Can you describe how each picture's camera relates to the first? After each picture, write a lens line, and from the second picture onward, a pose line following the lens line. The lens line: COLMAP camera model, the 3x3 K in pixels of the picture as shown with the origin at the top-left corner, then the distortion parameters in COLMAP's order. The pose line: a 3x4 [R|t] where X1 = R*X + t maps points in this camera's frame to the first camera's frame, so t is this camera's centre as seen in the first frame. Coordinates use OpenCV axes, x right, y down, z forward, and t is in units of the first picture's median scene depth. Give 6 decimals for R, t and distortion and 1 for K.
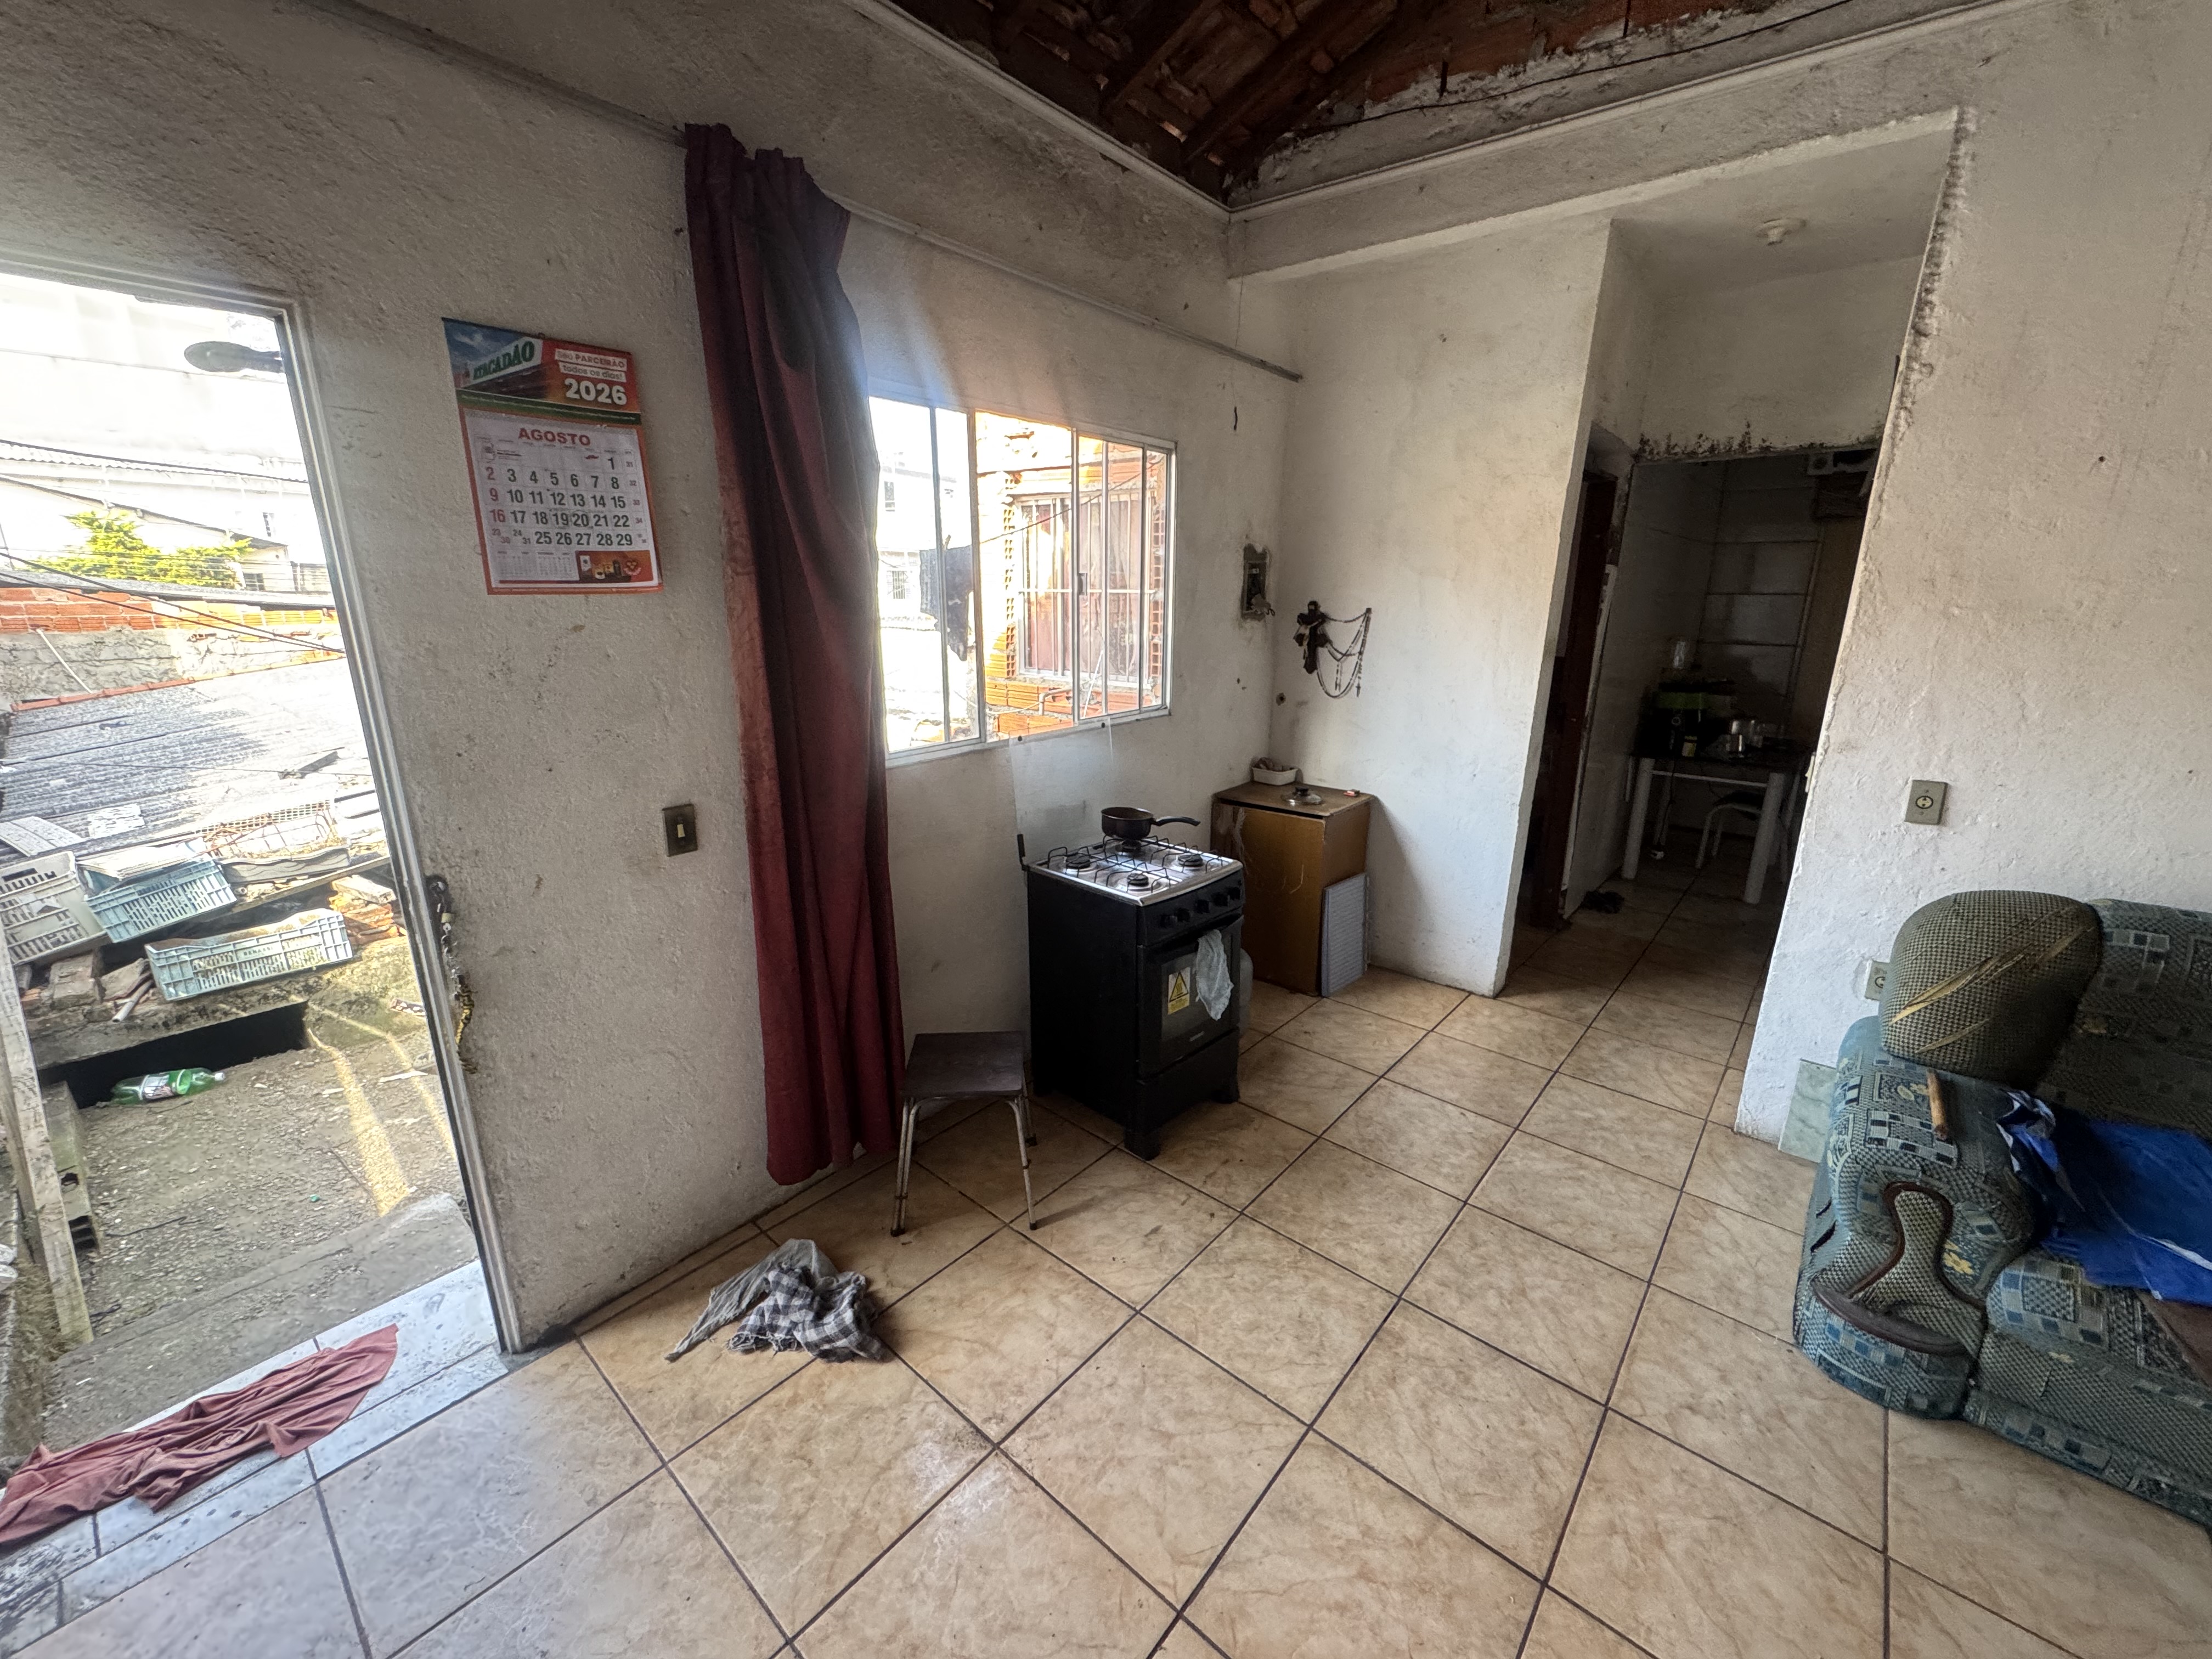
lens RADIAL K [[892.2, 0, 1106.0], [0, 892.2, 829.5], [0, 0, 1]] dist [-0.008957, 0.001016]
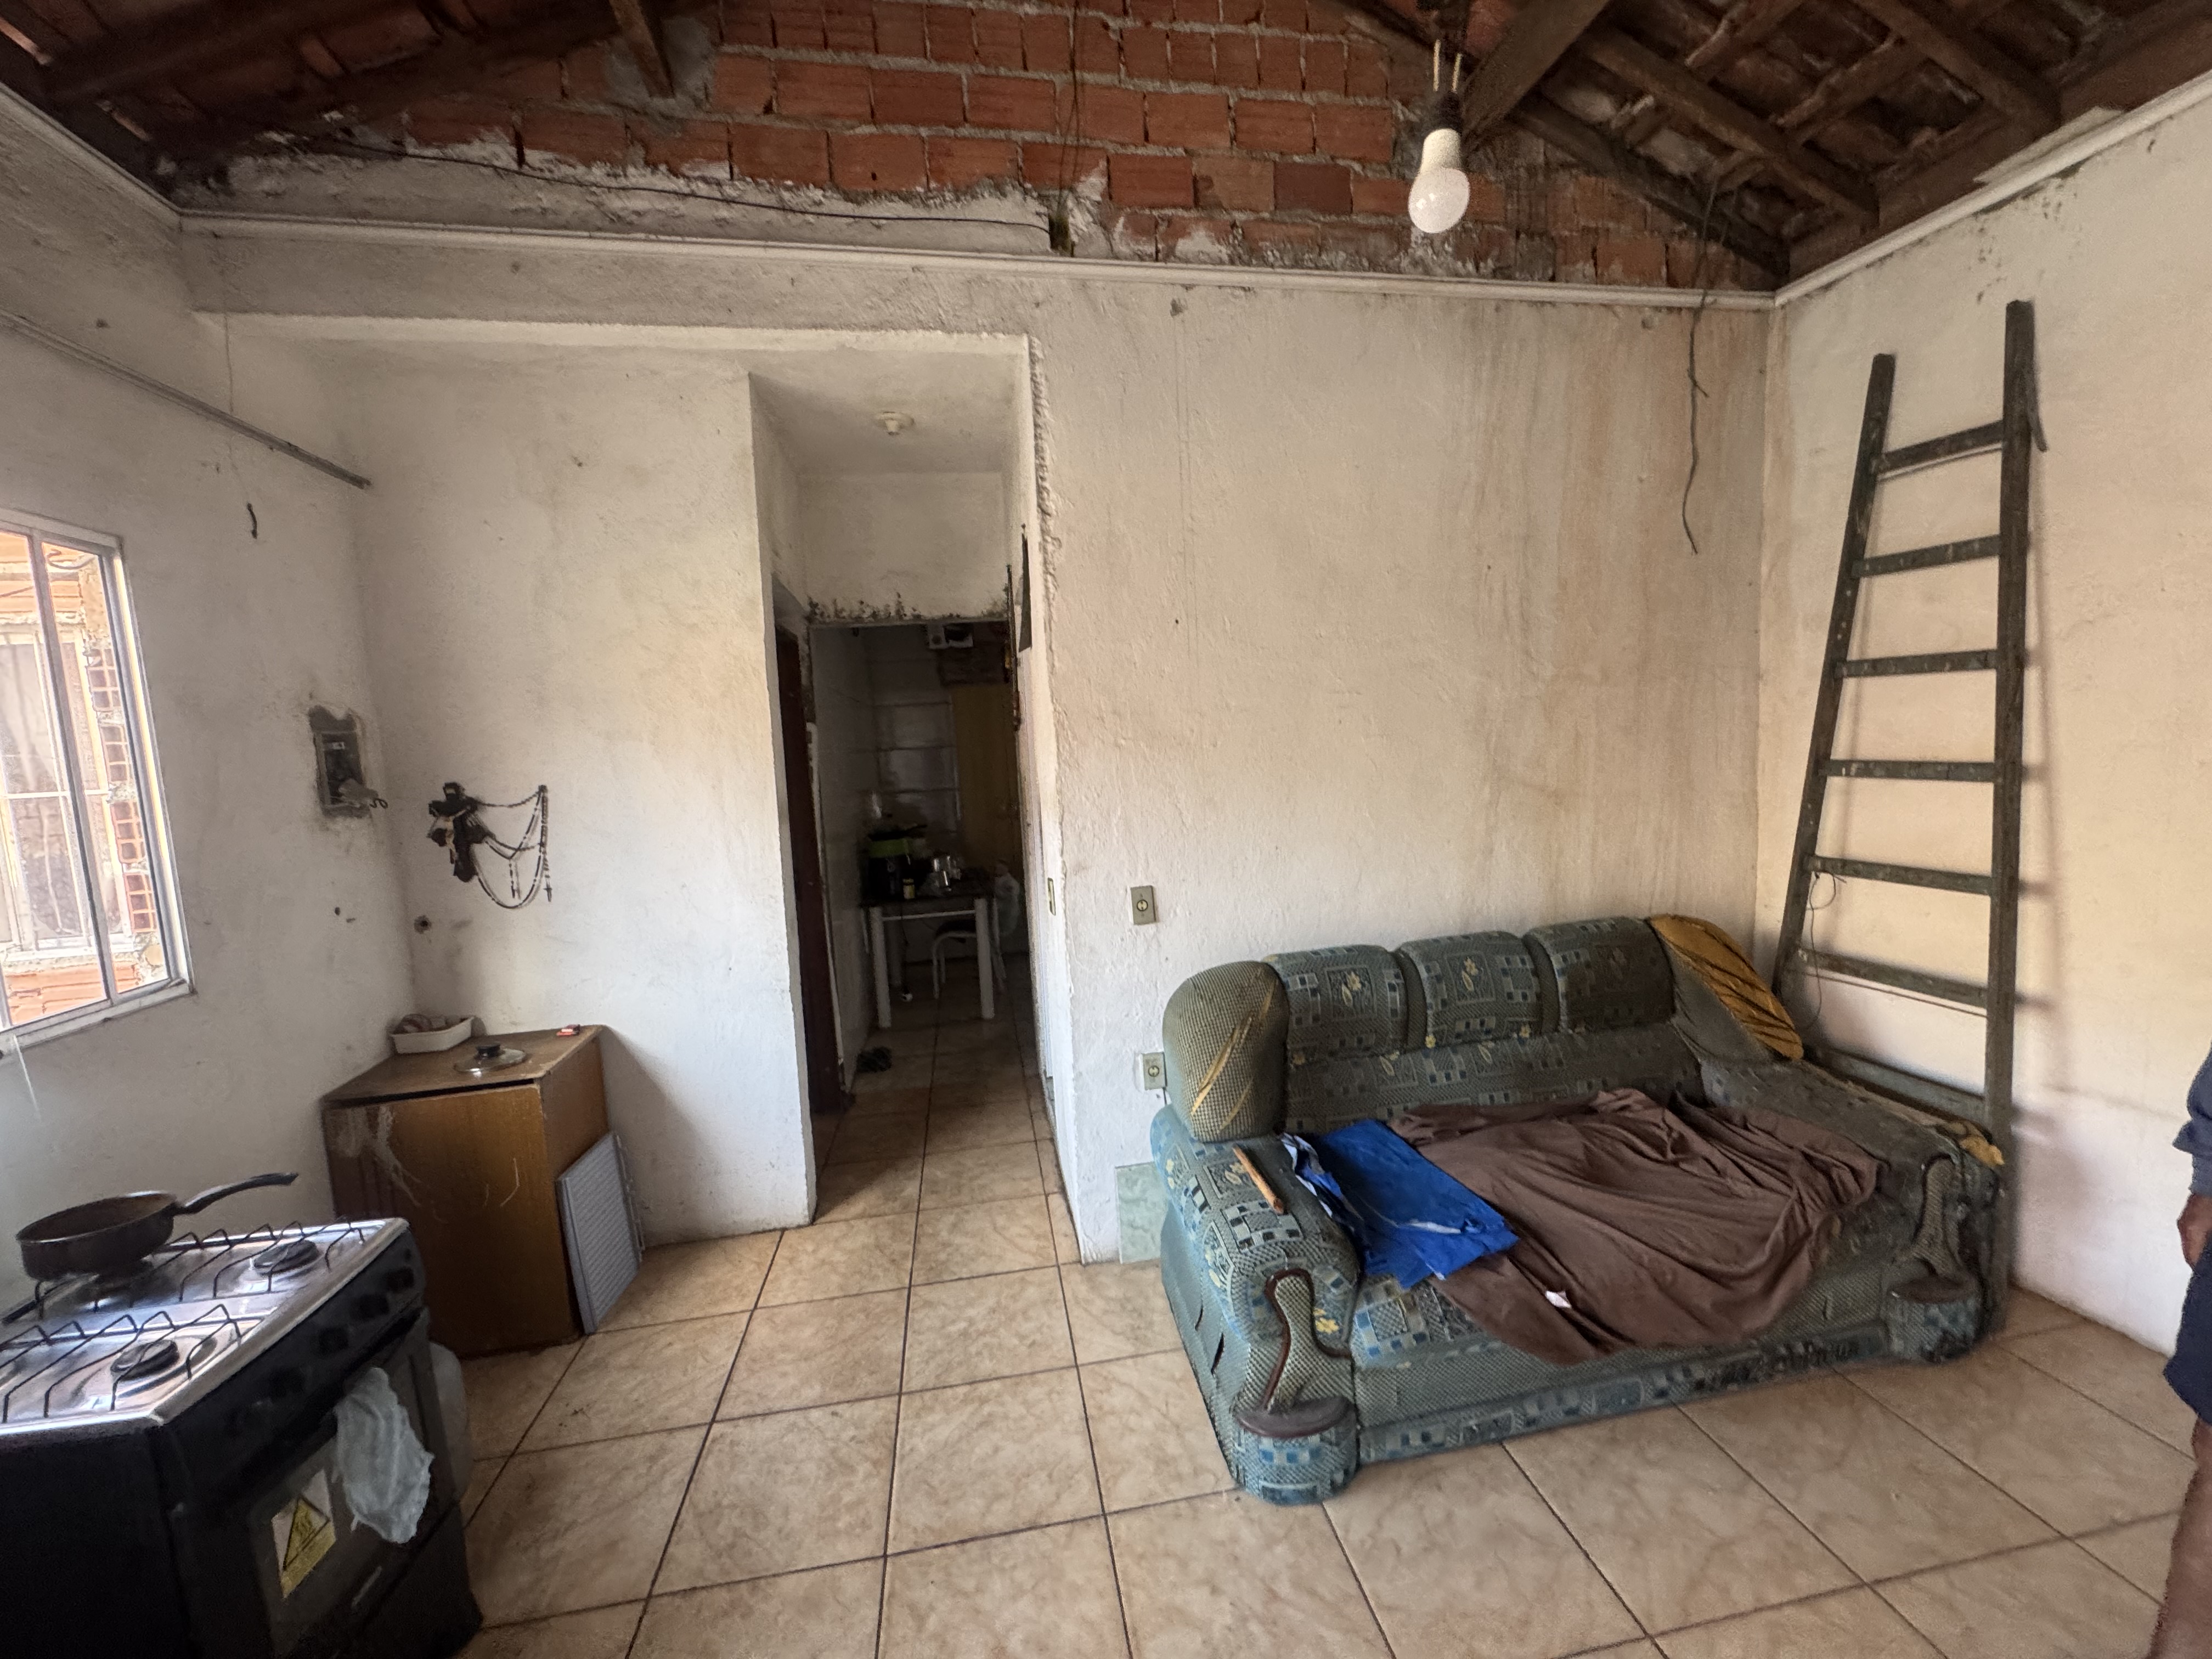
lens RADIAL K [[887.9, 0, 1106.0], [0, 887.9, 829.5], [0, 0, 1]] dist [-0.001122, -0.000038]
pose [[0.643223, -0.117218, 0.756653, 0.035768], [0.257174, 0.963877, -0.069301, -0.046689], [-0.721197, 0.239167, 0.650134, 0.218085]]
